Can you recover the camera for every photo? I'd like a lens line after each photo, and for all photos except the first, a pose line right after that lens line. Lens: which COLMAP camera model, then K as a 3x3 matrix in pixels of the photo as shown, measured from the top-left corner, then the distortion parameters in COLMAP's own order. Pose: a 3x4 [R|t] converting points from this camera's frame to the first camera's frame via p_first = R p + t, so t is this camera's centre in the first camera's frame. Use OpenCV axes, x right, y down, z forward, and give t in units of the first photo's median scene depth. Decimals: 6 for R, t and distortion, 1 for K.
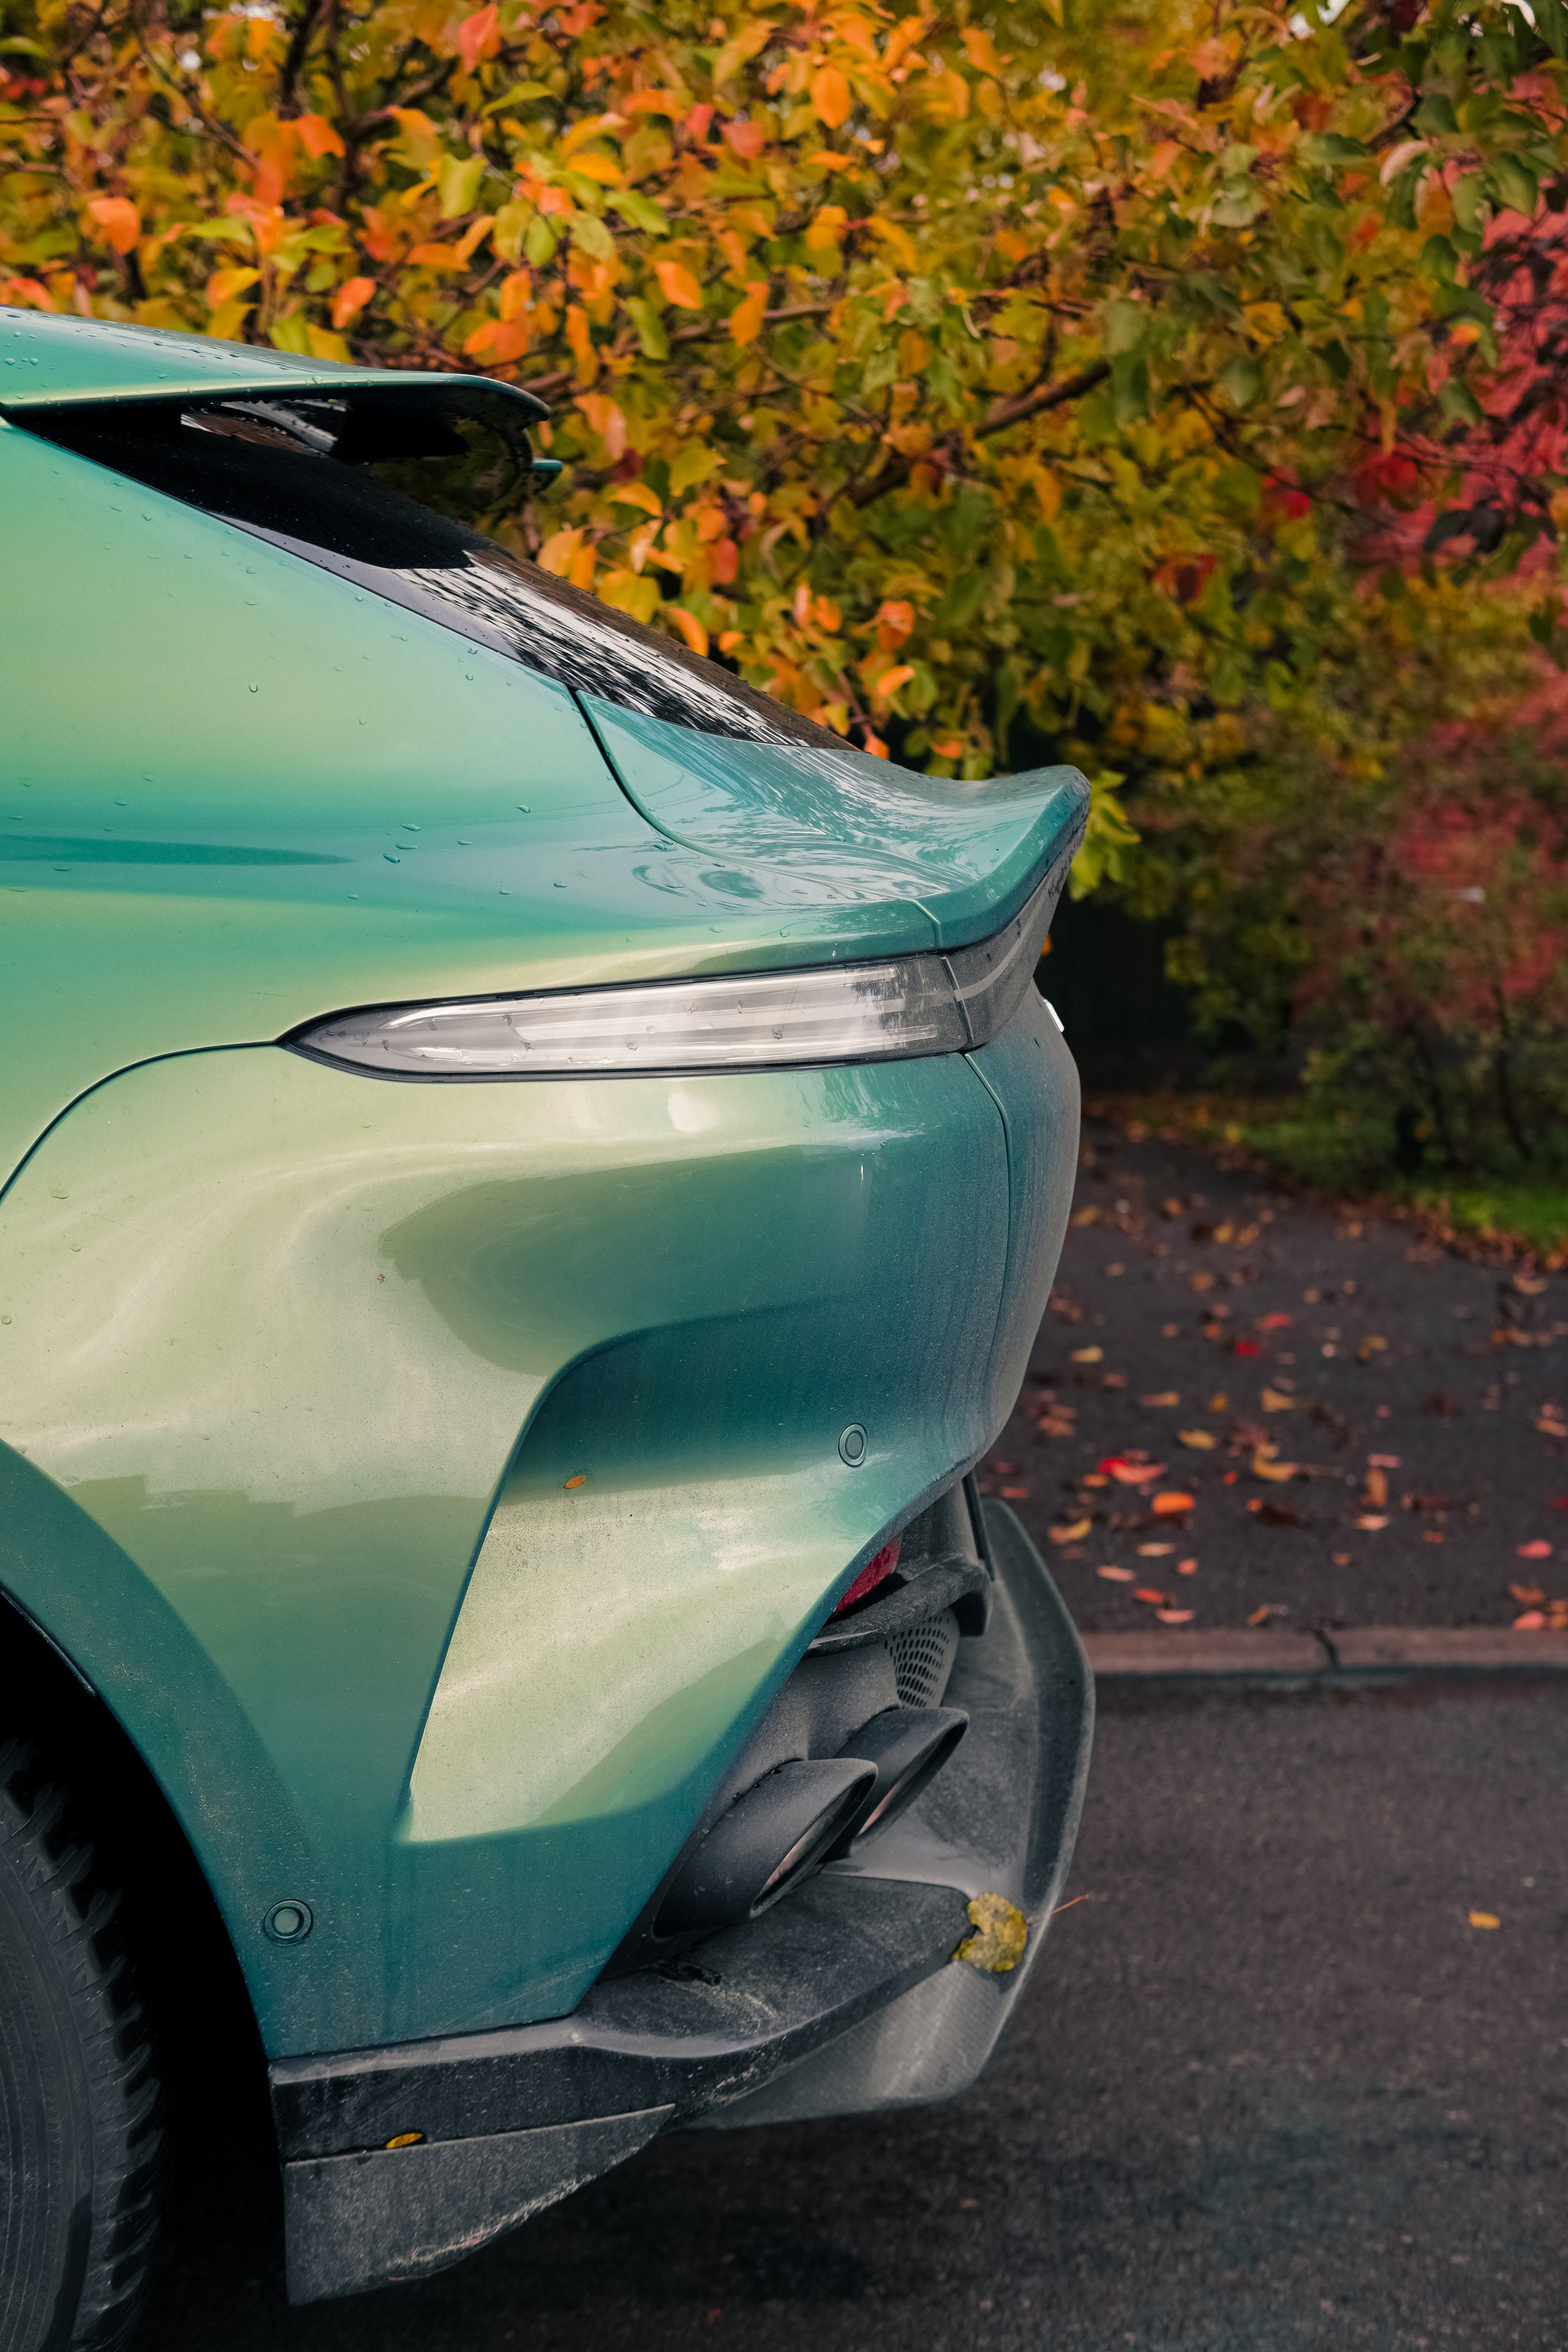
lens RADIAL K [[3078.2, 0, 784.0], [0, 3078.2, 1176.0], [0, 0, 1]] dist [0.011634, 0.075578]
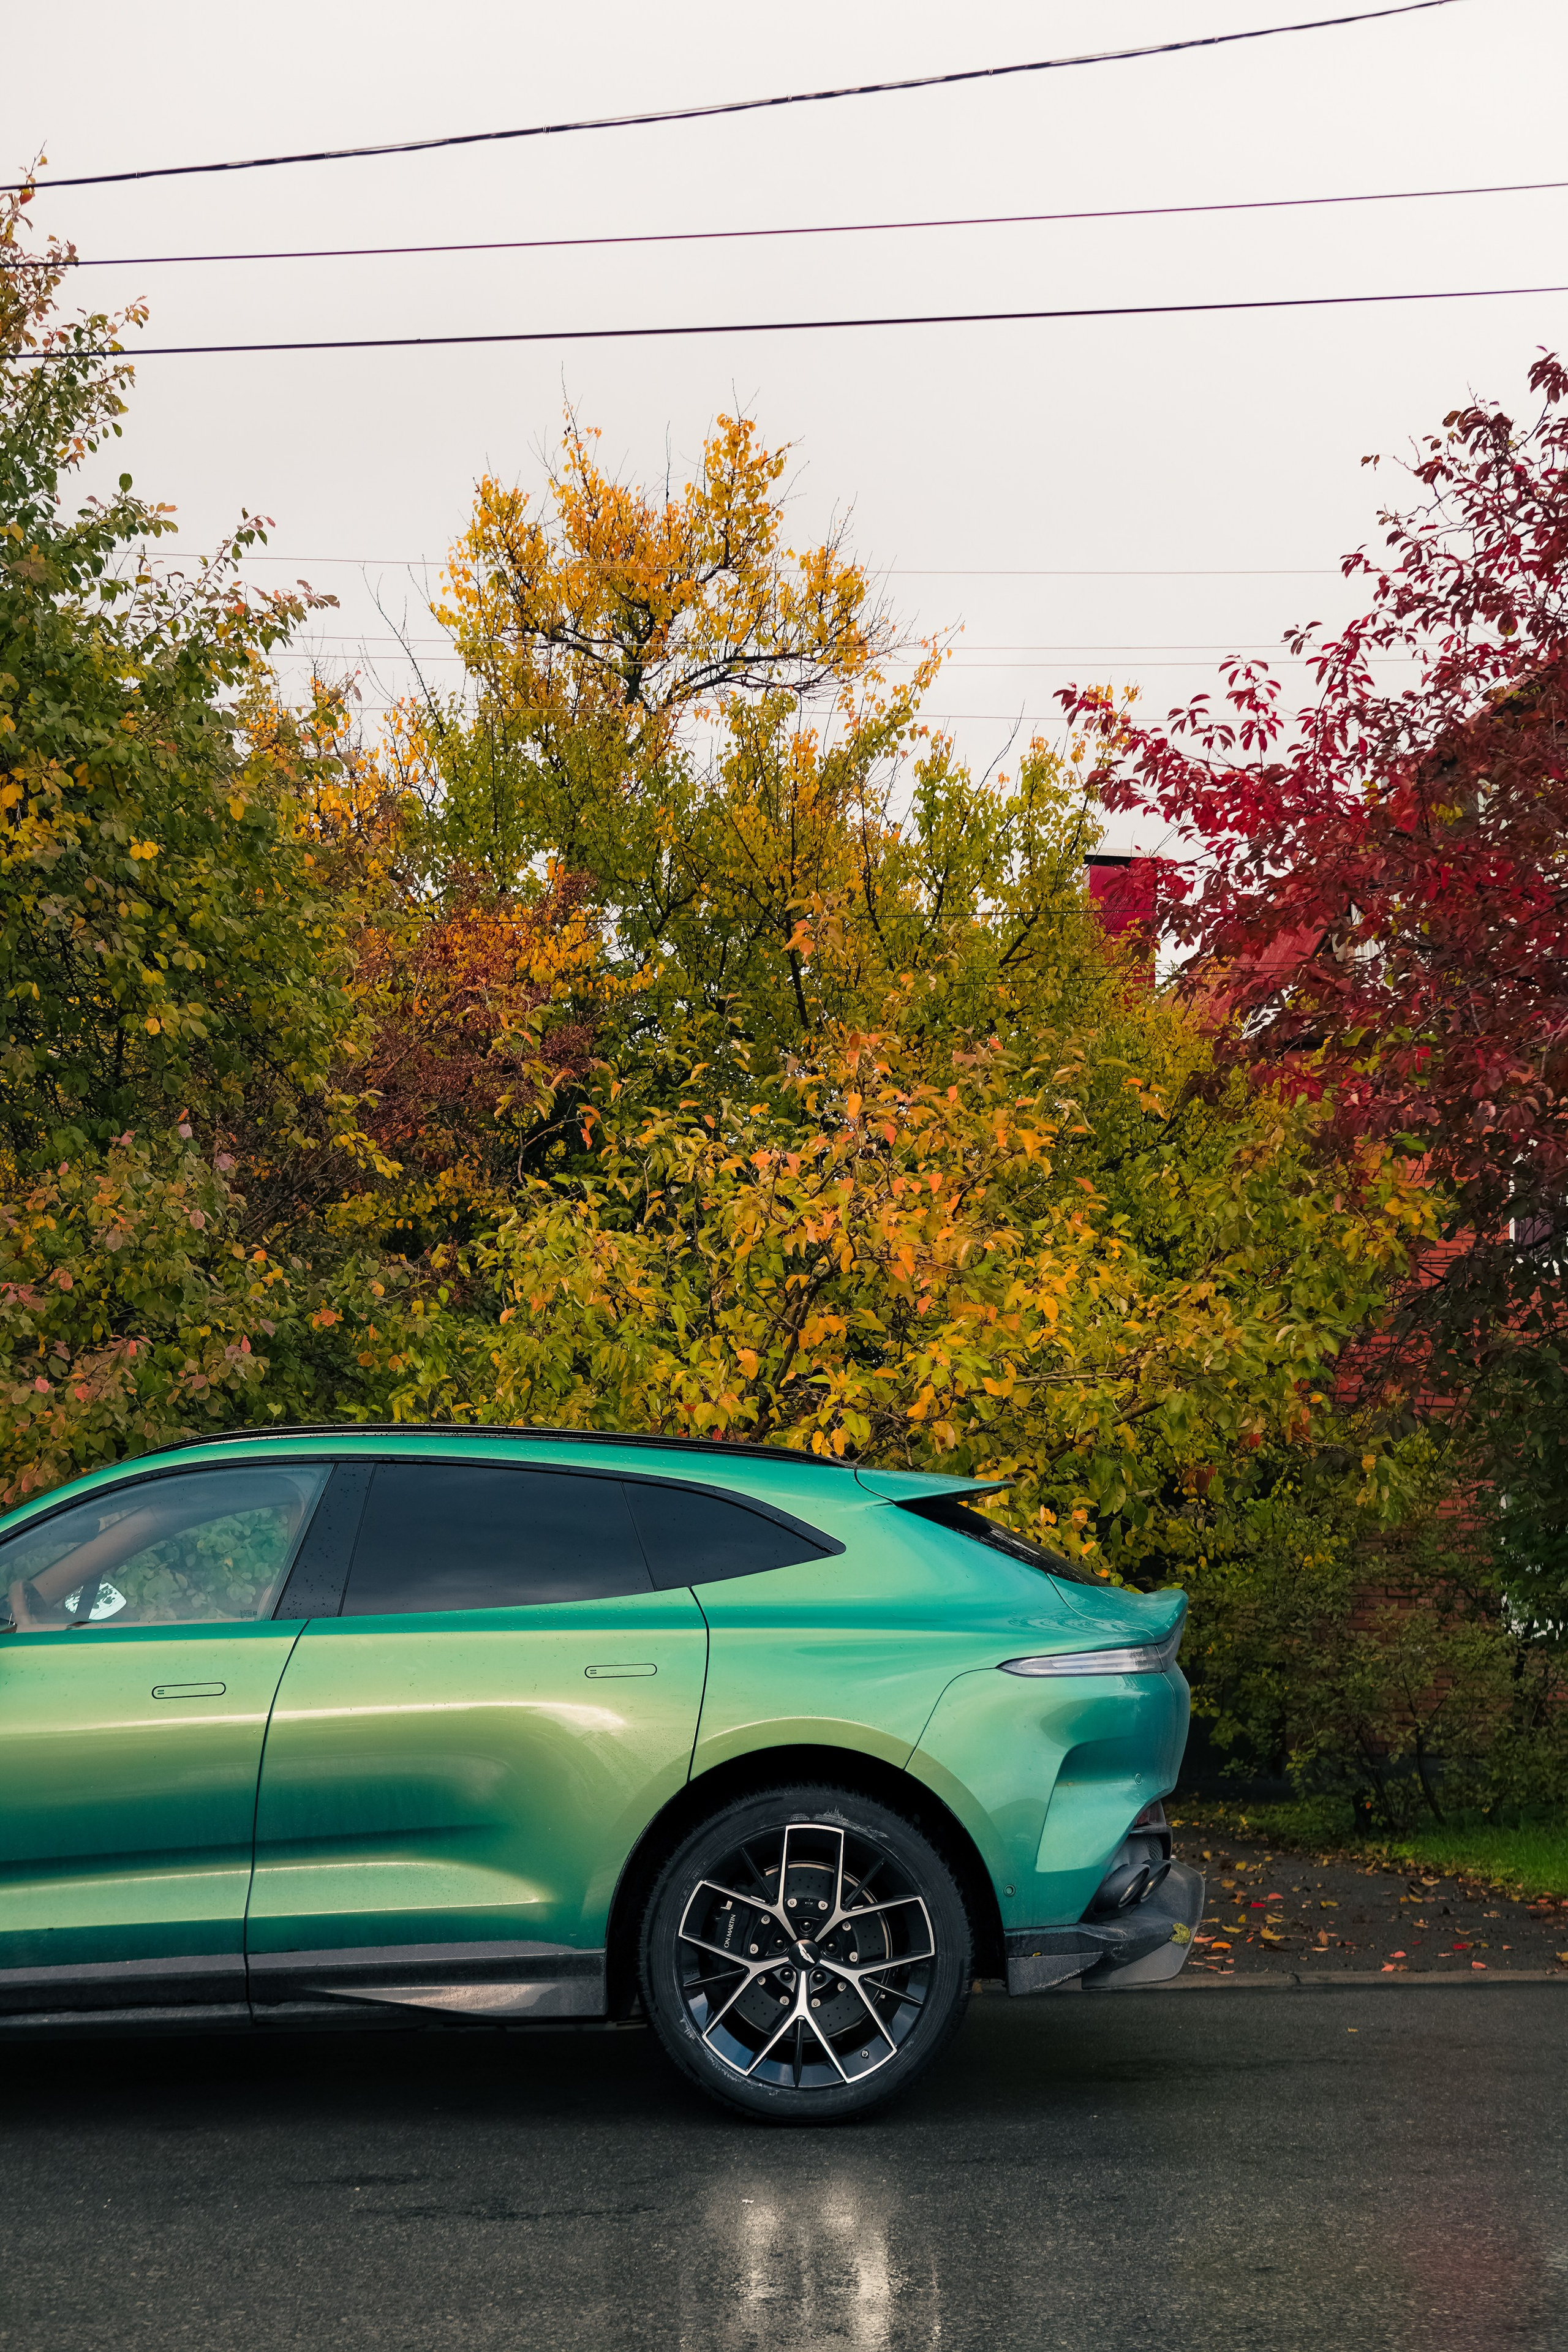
lens RADIAL K [[3093.1, 0, 784.0], [0, 3093.1, 1176.0], [0, 0, 1]] dist [-0.005890, 0.151700]
pose [[0.999803, -0.019428, 0.004073, -0.188670], [0.019831, 0.968374, -0.248714, 0.141182], [0.000888, 0.248746, 0.968568, -1.296041]]
